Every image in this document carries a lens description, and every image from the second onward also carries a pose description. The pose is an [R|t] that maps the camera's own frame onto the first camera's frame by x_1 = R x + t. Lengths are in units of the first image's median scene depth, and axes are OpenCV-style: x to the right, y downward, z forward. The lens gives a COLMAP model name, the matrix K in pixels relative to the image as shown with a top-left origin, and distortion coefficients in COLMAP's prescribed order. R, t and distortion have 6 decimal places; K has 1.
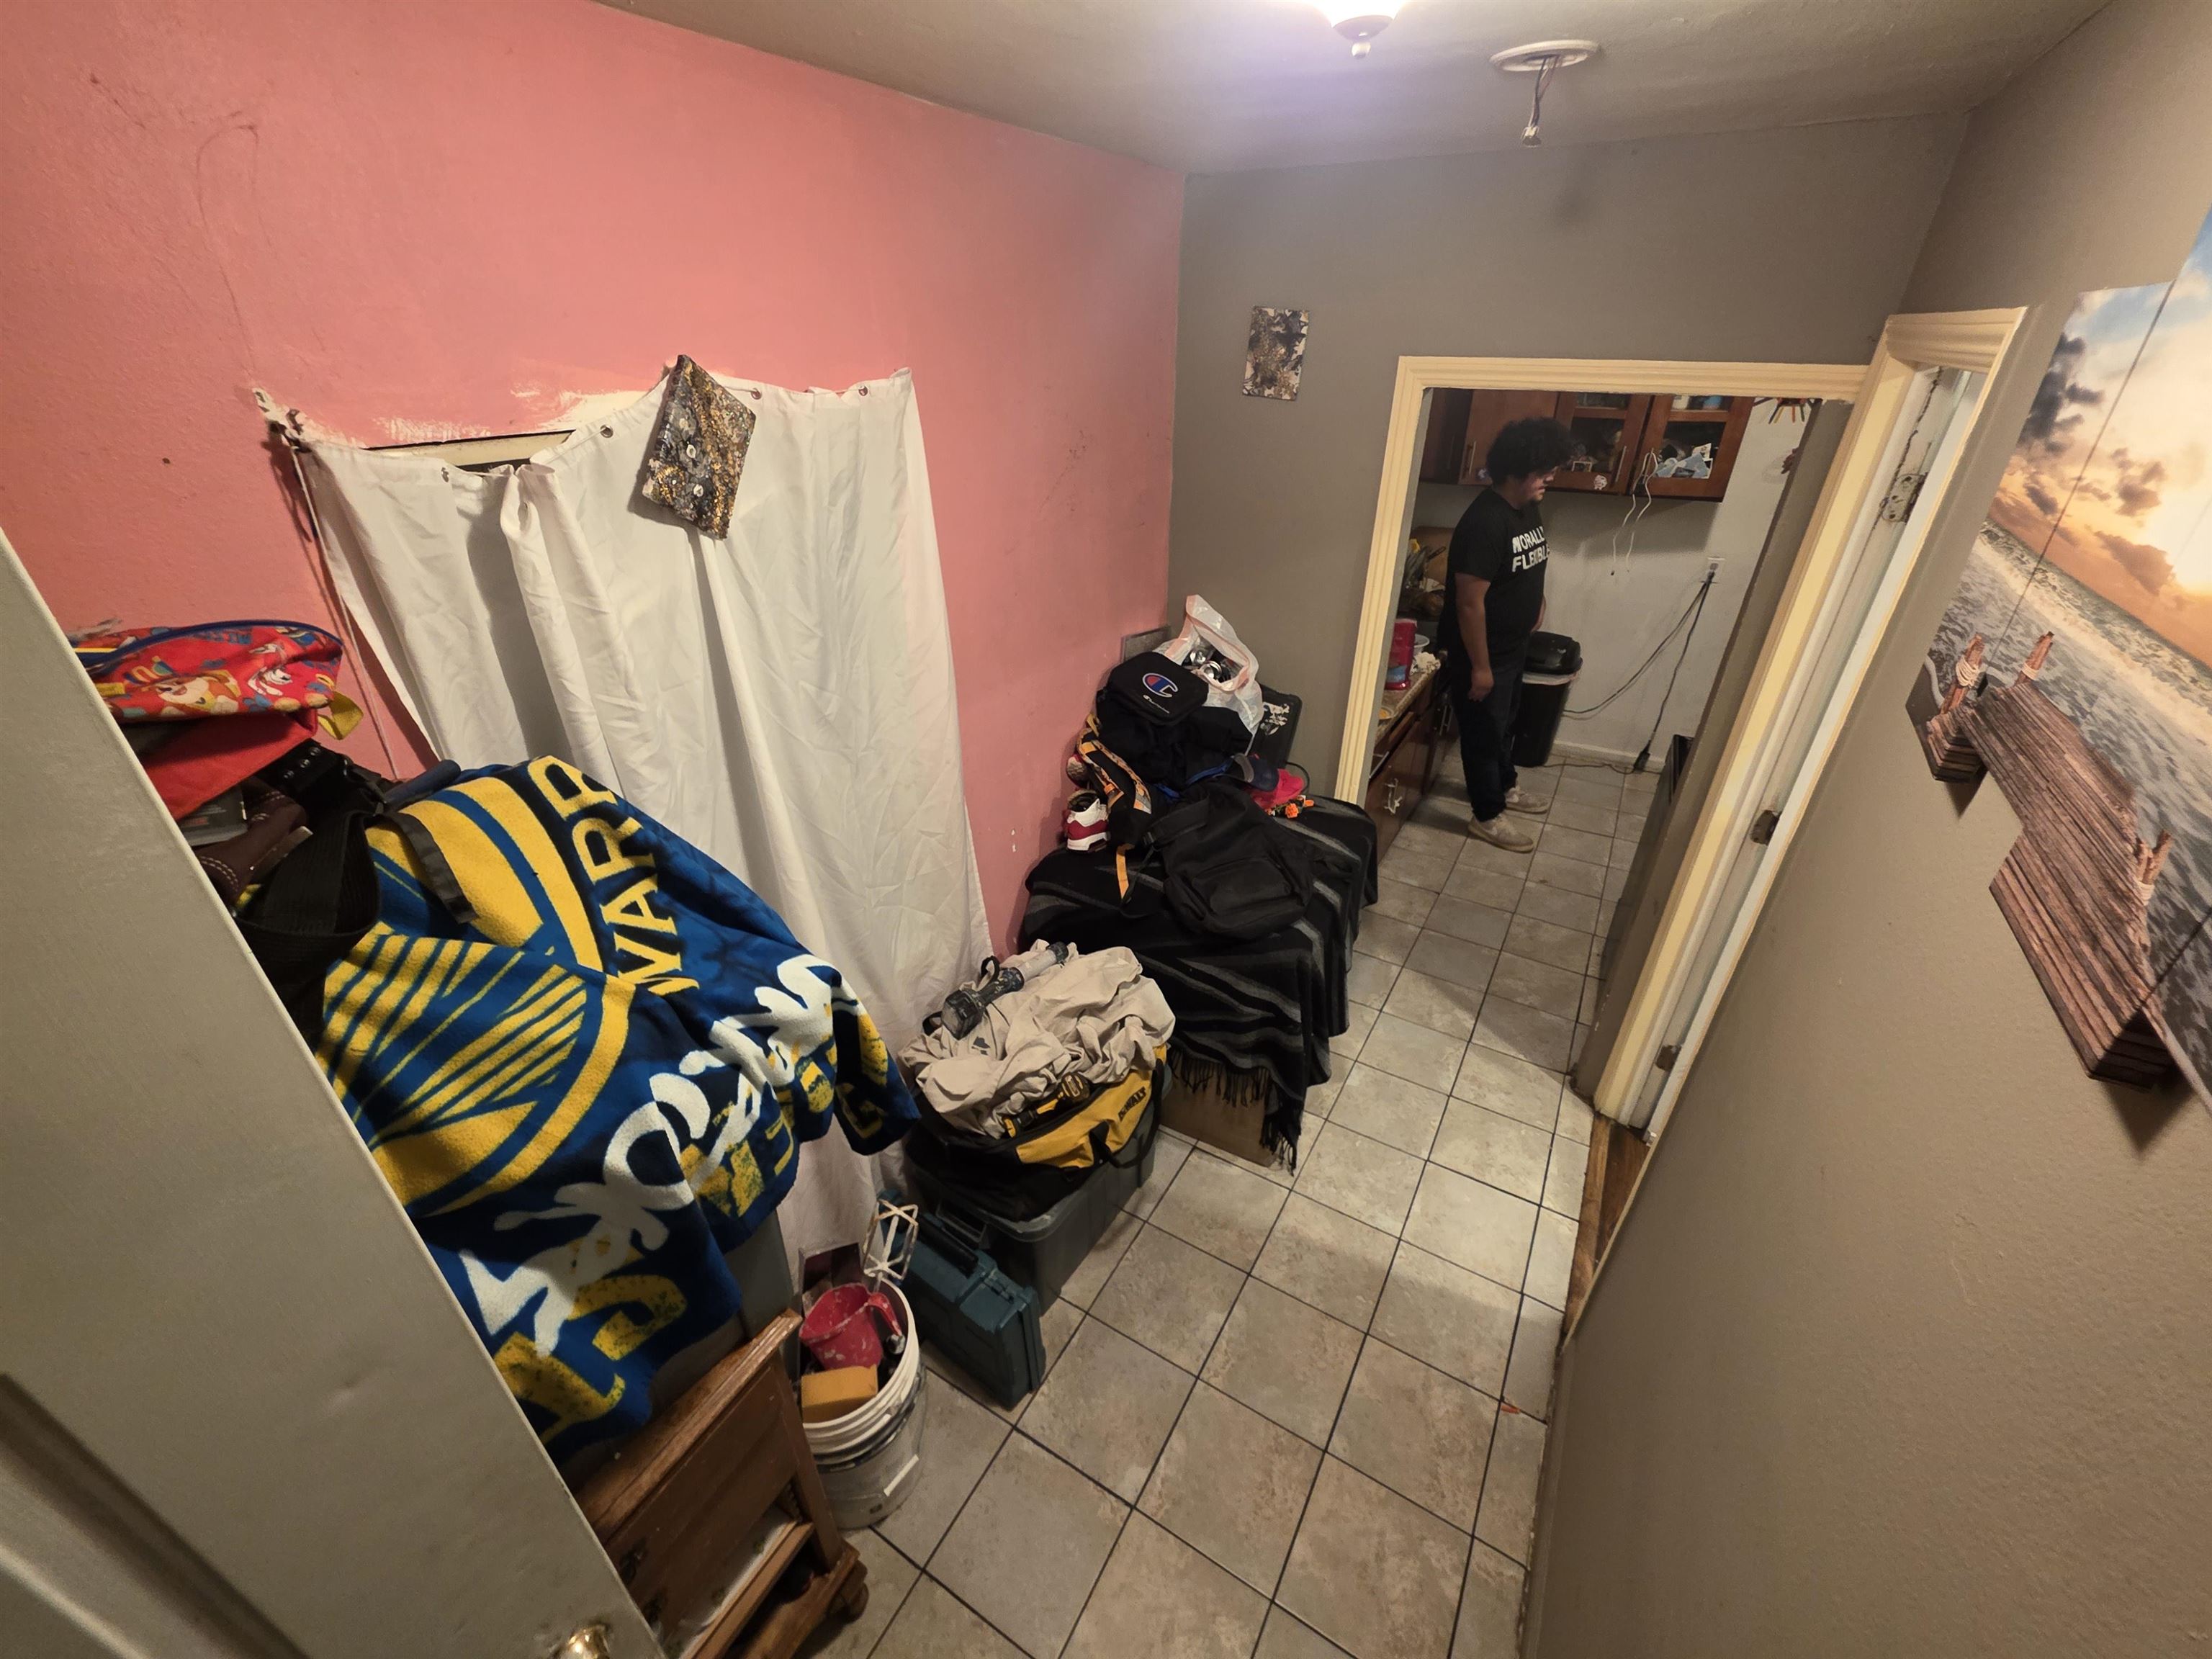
lens RADIAL K [[883.9, 0, 1103.5], [0, 883.9, 830.7], [0, 0, 1]] dist [0.000530, 0.000023]
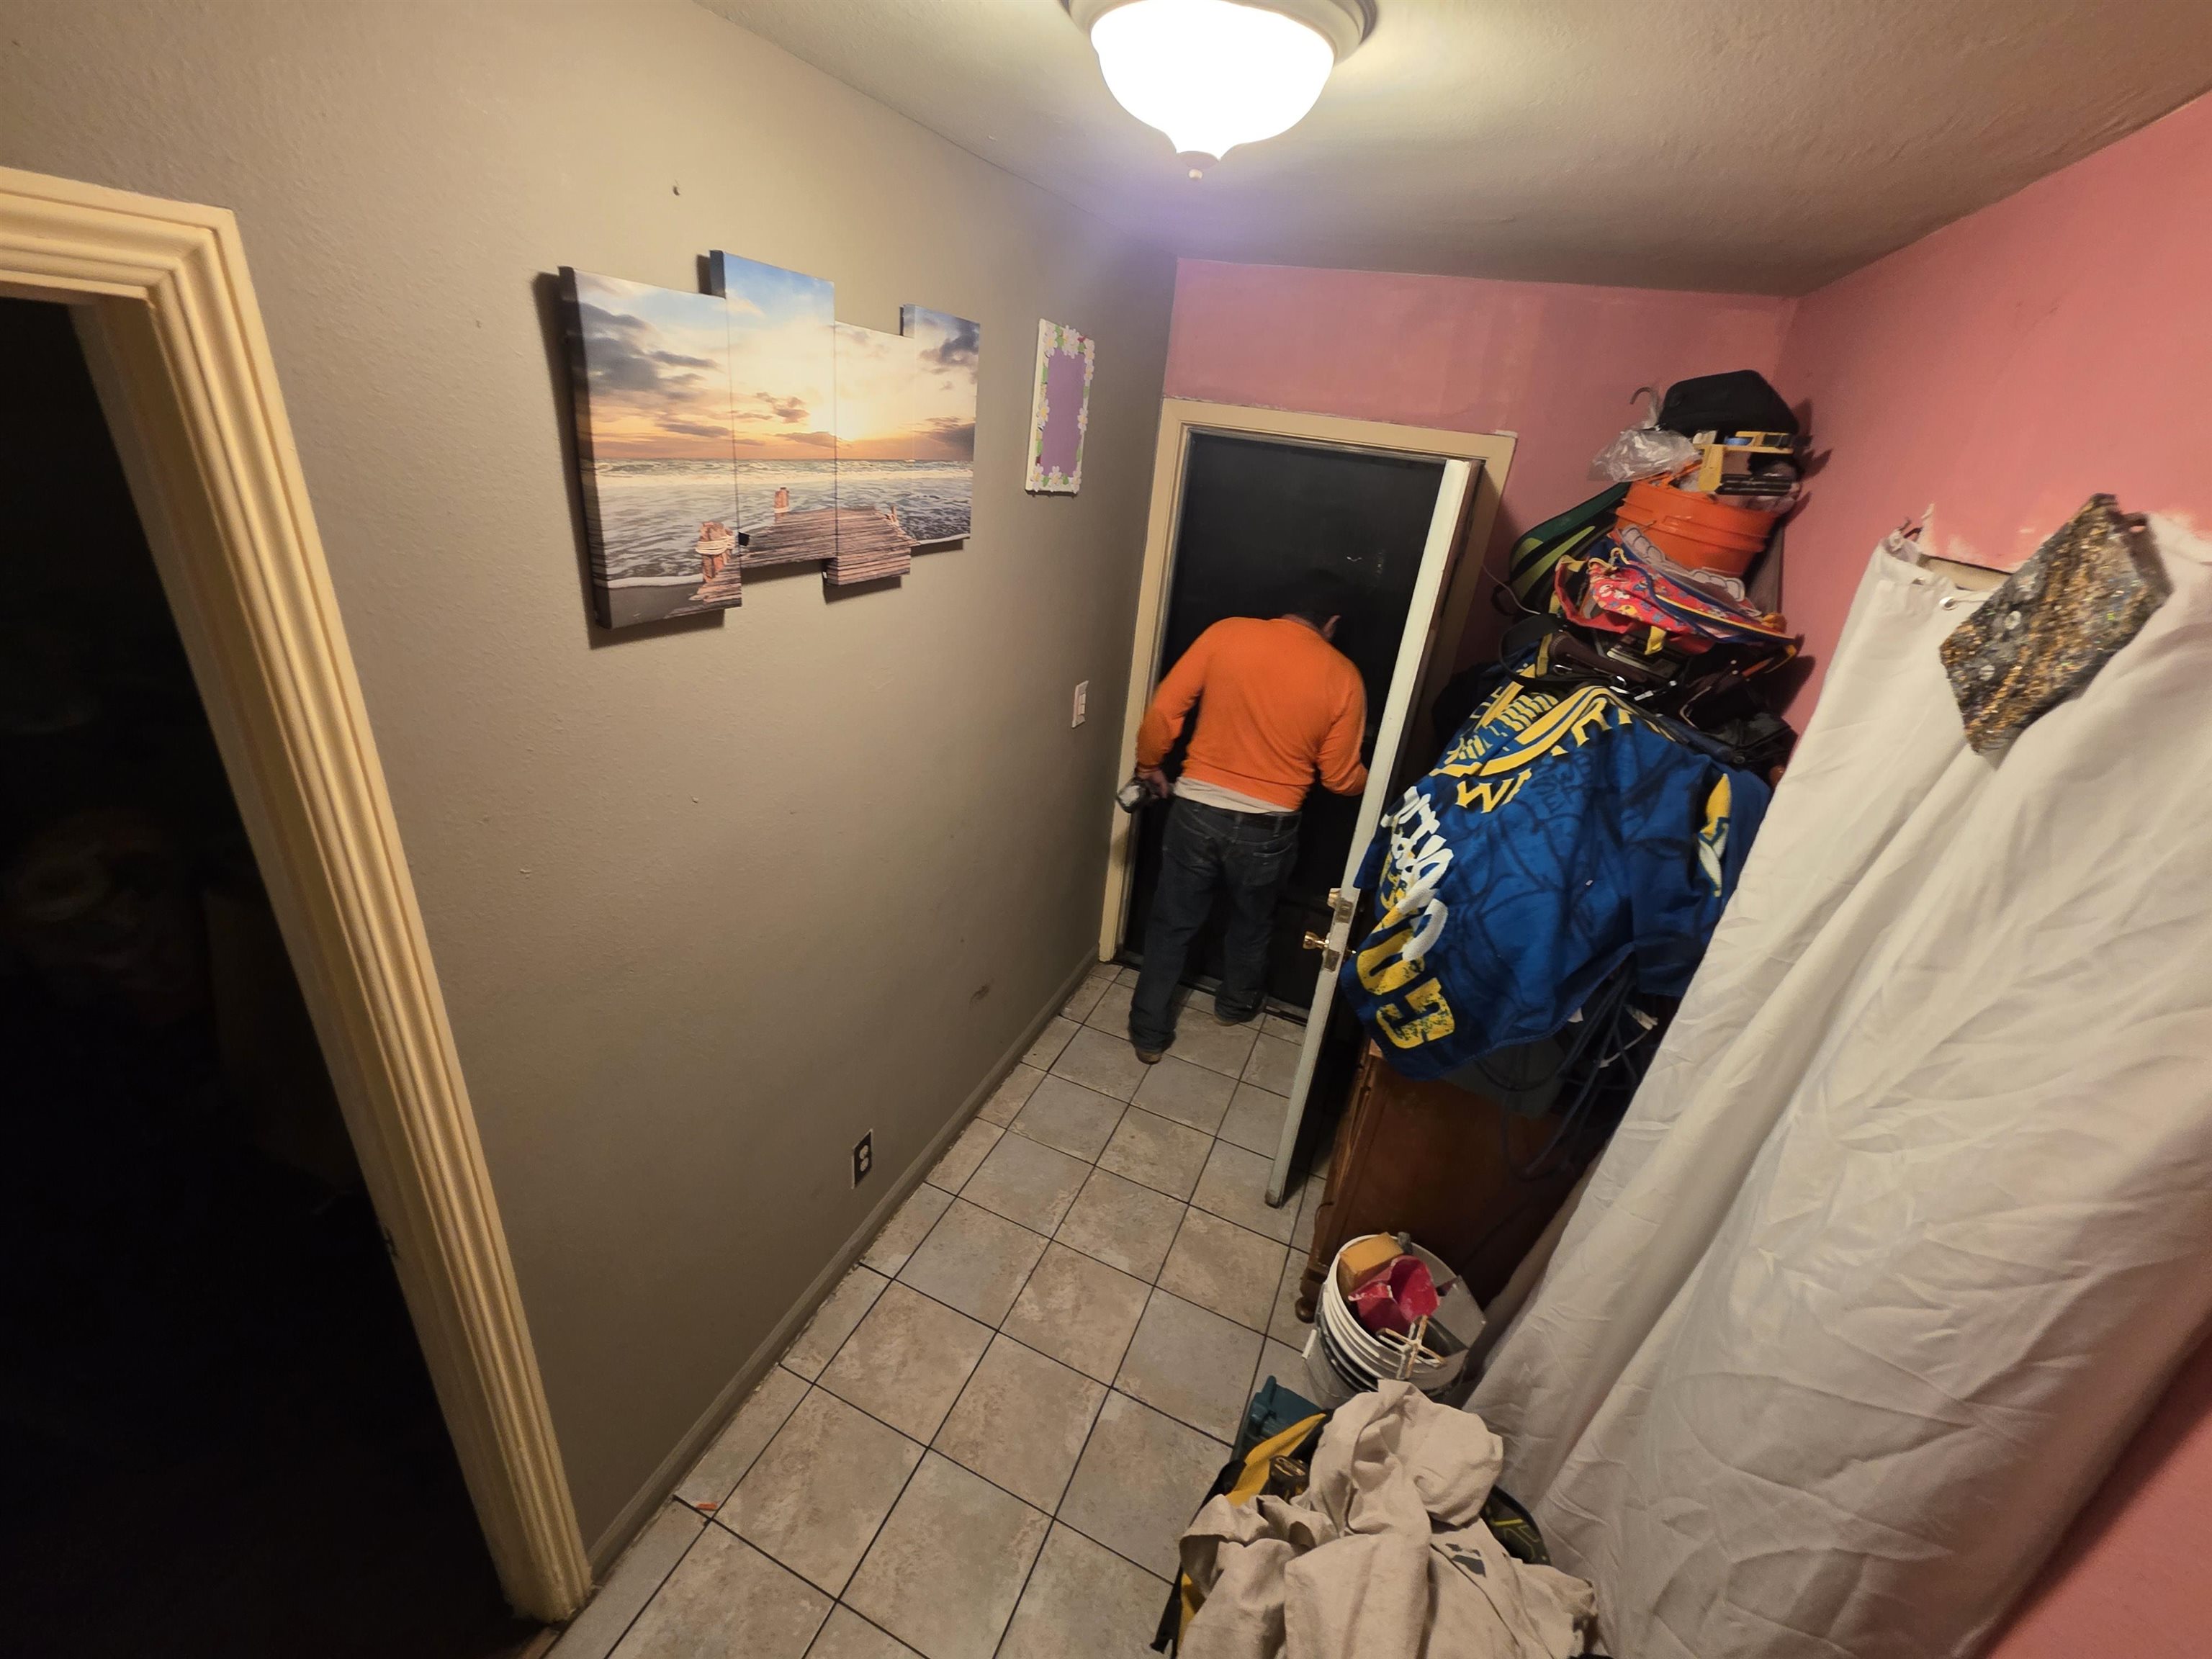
lens RADIAL K [[883.9, 0, 1103.5], [0, 883.9, 830.7], [0, 0, 1]] dist [0.000530, 0.000023]
pose [[-0.985756, -0.031760, -0.165156, 0.479249], [-0.153556, 0.570509, 0.806809, -1.059405], [0.068599, 0.820677, -0.567260, 1.993505]]
